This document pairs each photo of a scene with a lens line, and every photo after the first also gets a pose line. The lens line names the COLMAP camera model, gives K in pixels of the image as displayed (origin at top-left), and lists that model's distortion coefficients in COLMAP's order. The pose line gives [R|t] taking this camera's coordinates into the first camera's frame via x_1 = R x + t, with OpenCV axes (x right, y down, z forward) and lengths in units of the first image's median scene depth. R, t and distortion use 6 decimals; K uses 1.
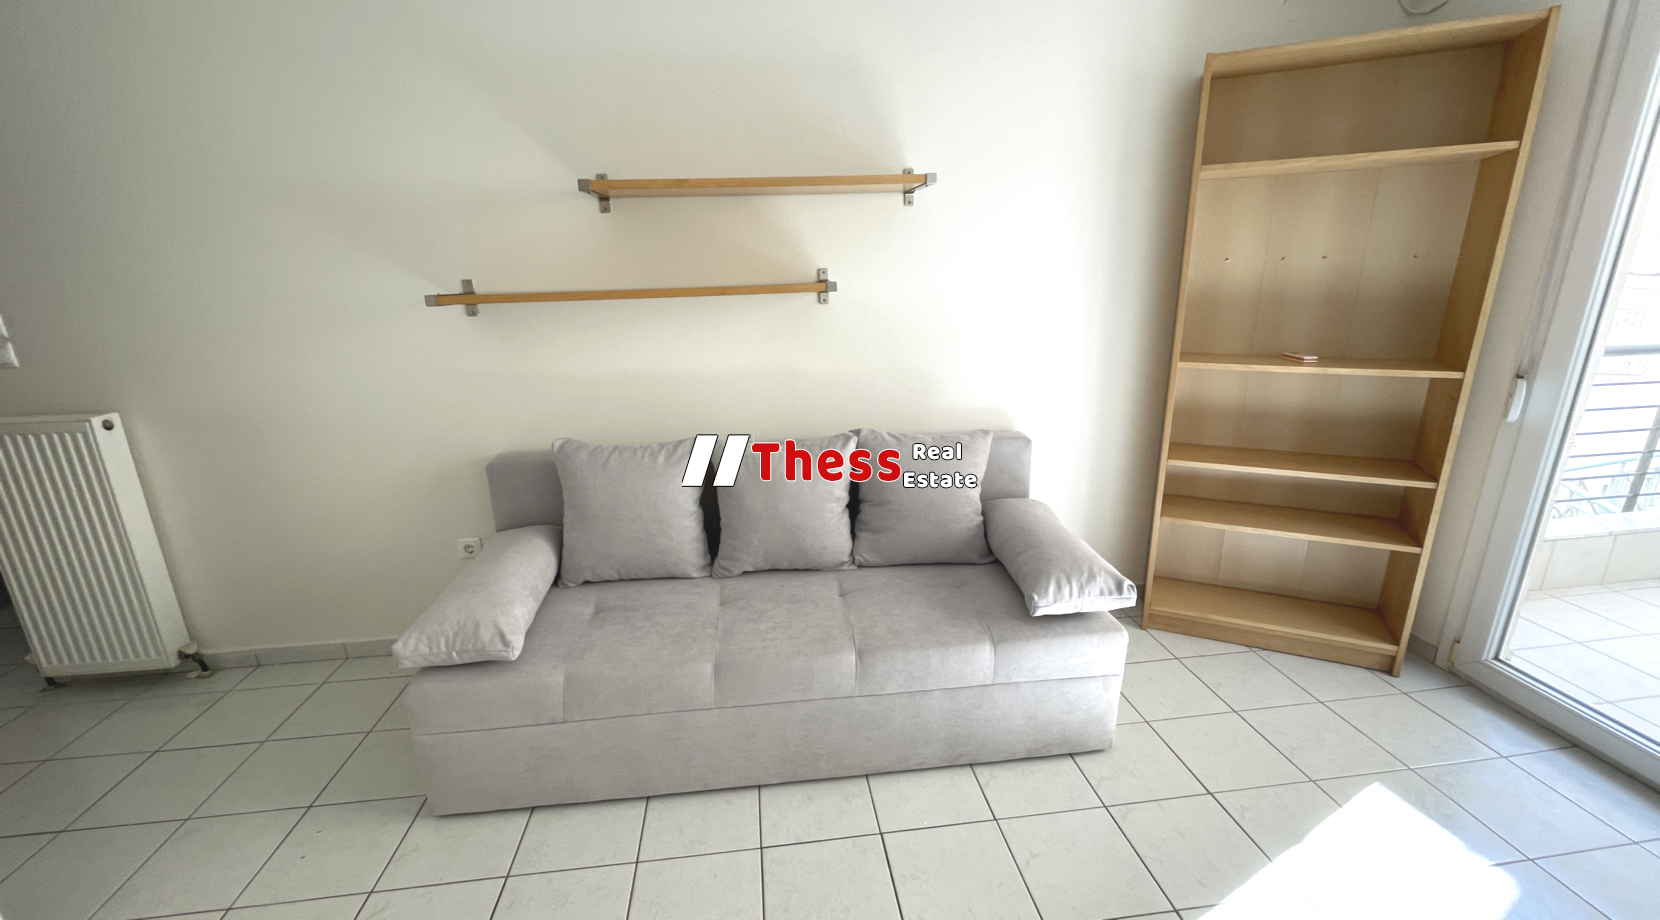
lens RADIAL K [[677.3, 0, 830.2], [0, 677.3, 459.3], [0, 0, 1]] dist [-0.001761, 0.000103]
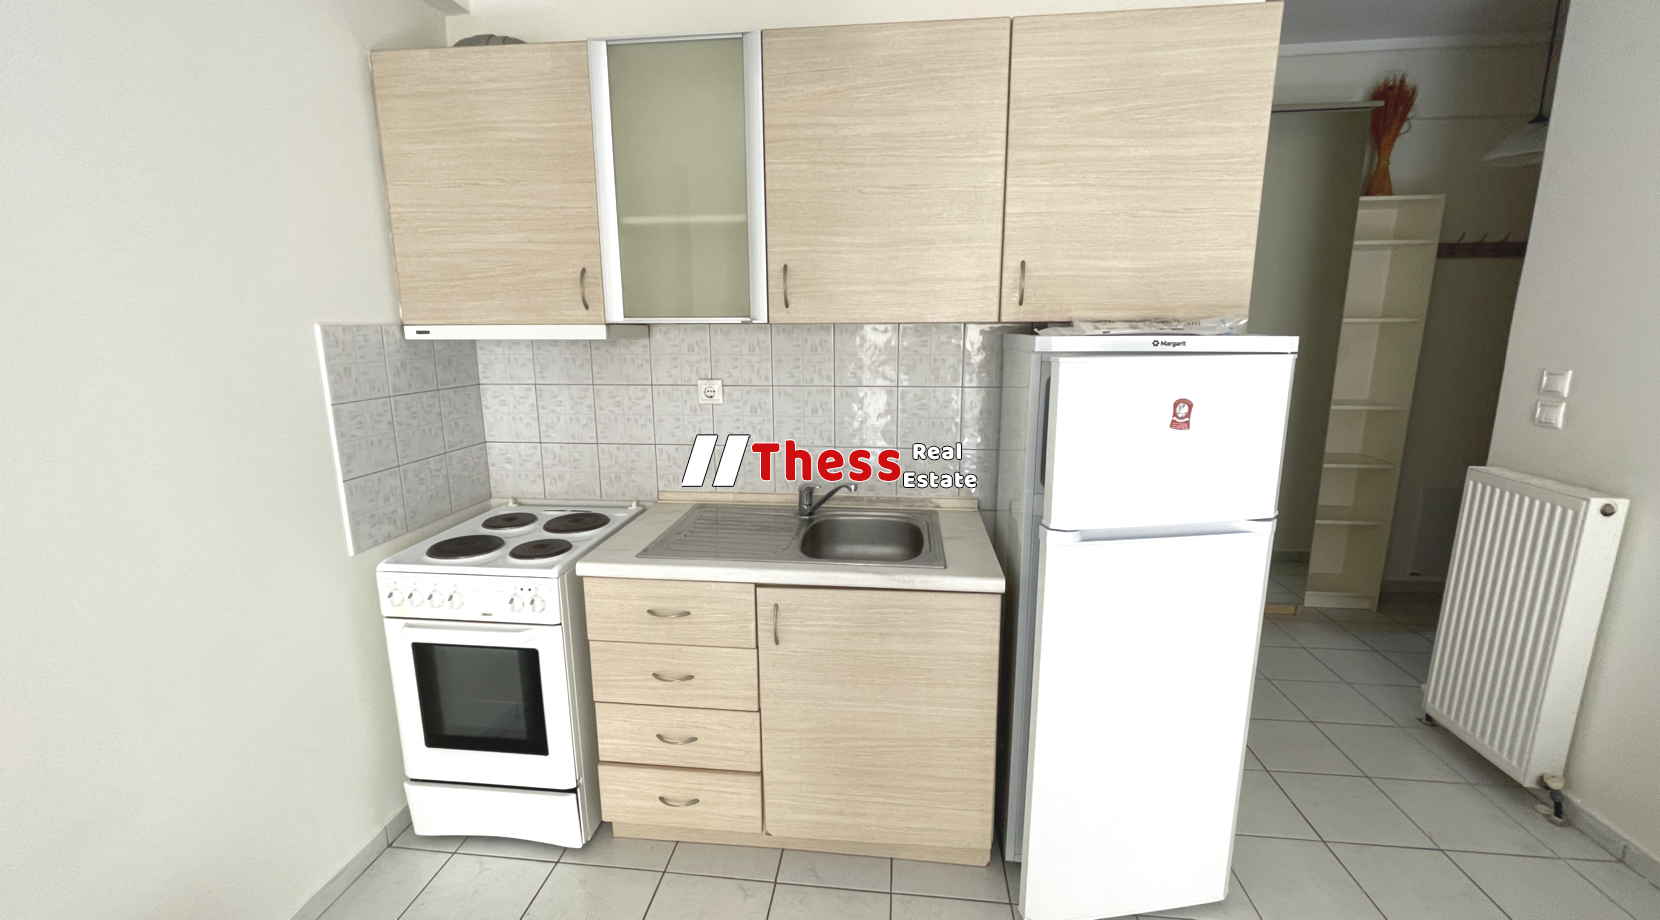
lens RADIAL K [[677.3, 0, 829.4], [0, 677.3, 462.1], [0, 0, 1]] dist [-0.001761, 0.000103]
pose [[-0.230767, 0.214018, -0.949180, -0.043549], [-0.259140, 0.926759, 0.271965, -0.078210], [0.937866, 0.308731, -0.158405, 0.182736]]
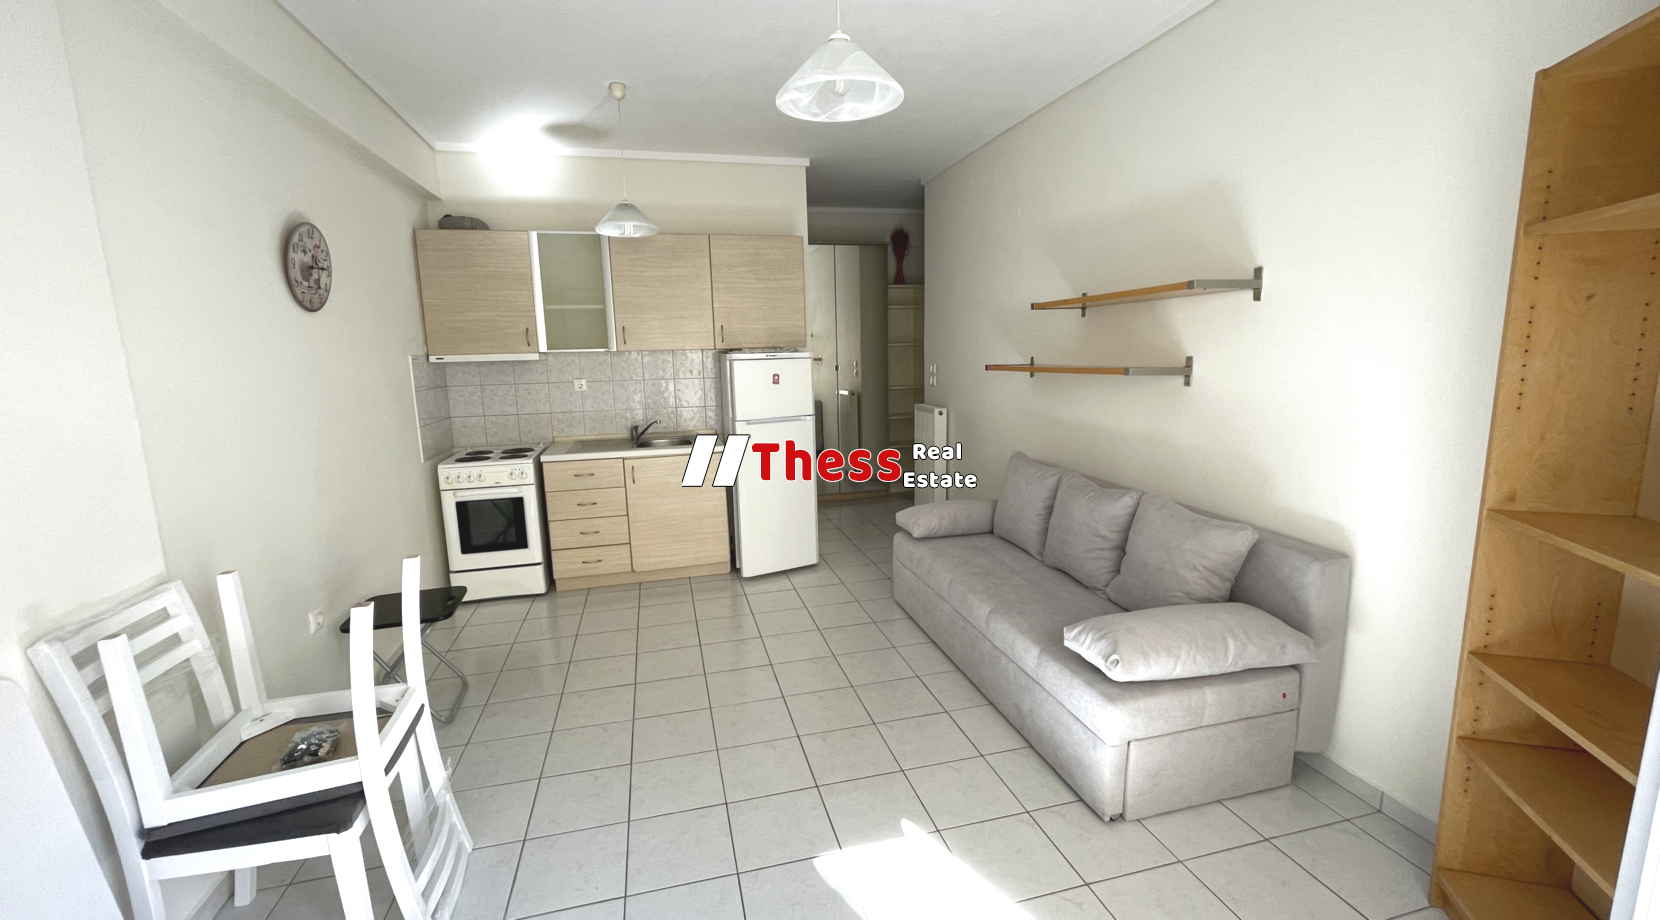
lens RADIAL K [[677.3, 0, 827.2], [0, 677.3, 456.5], [0, 0, 1]] dist [-0.001761, 0.000103]
pose [[0.119354, 0.175441, -0.977228, 1.122860], [-0.255068, 0.956647, 0.140593, -0.126305], [0.959529, 0.232479, 0.158929, 0.263547]]
